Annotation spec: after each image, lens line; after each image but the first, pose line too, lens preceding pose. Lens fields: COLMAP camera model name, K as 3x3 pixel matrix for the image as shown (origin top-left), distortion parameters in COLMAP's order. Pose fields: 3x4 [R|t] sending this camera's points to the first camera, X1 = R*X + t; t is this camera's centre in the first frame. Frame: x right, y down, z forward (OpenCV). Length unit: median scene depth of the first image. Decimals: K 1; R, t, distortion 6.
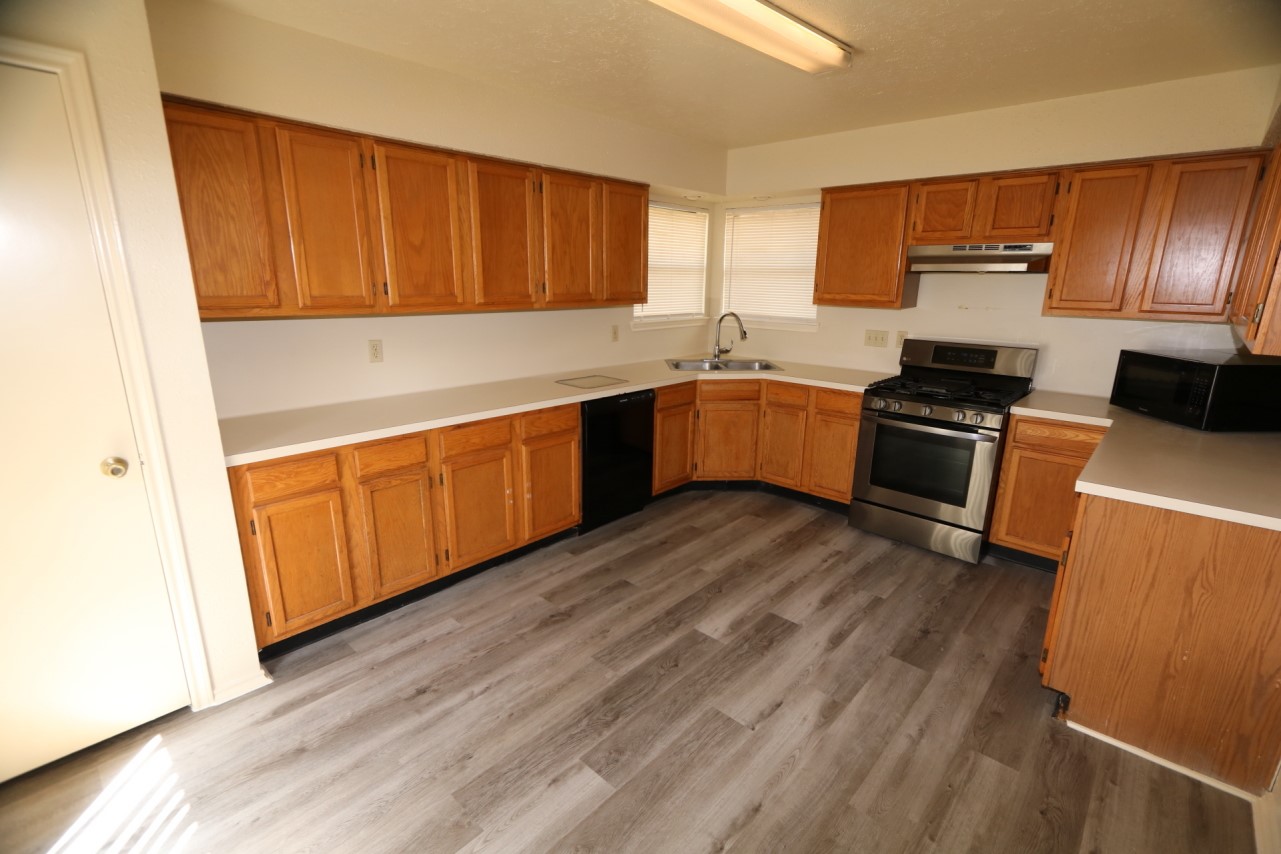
lens RADIAL K [[590.8, 0, 643.0], [0, 590.8, 430.2], [0, 0, 1]] dist [0.002718, -0.002250]
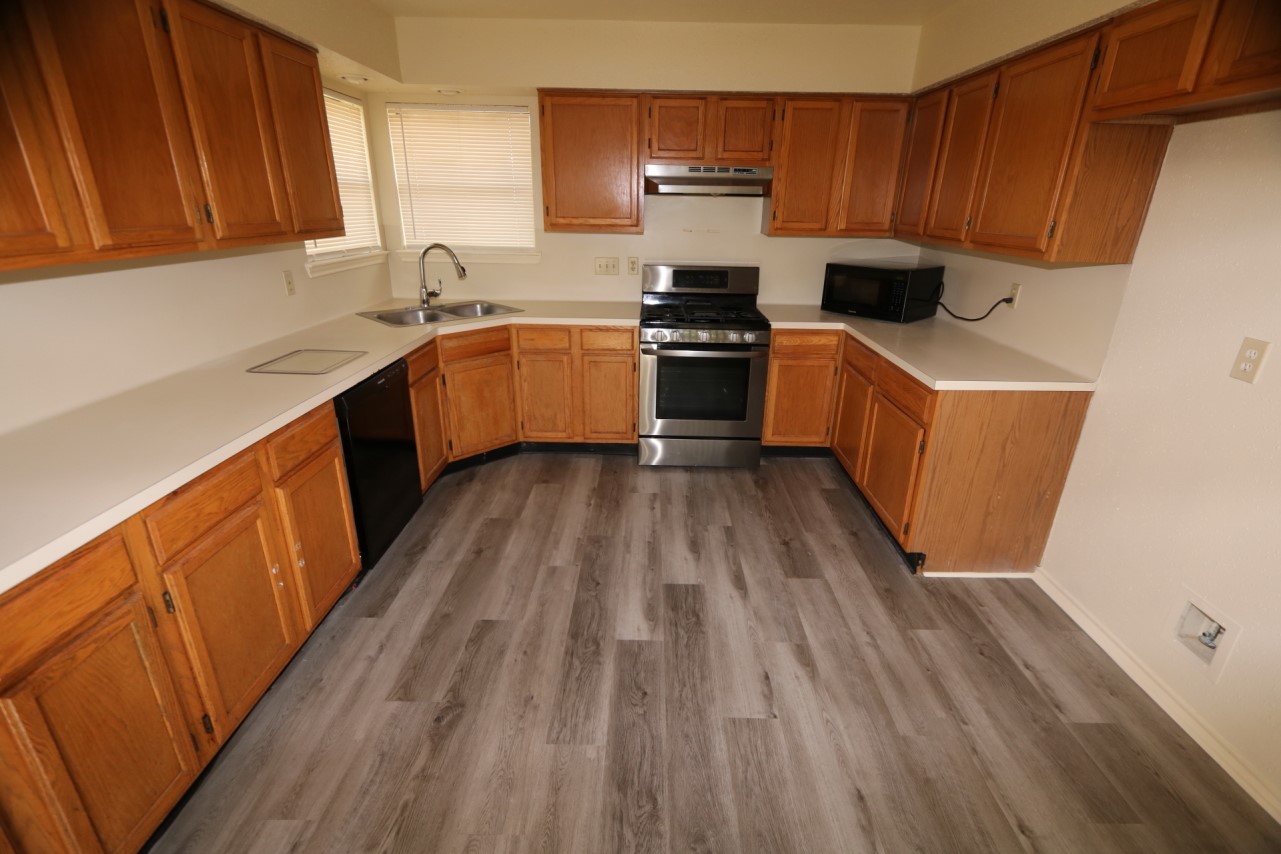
lens RADIAL K [[590.8, 0, 644.4], [0, 590.8, 430.6], [0, 0, 1]] dist [0.002718, -0.002250]
pose [[0.741032, -0.239160, 0.627435, -0.297676], [0.161918, 0.970491, 0.178690, -0.079961], [-0.651655, -0.030822, 0.757889, 0.319460]]
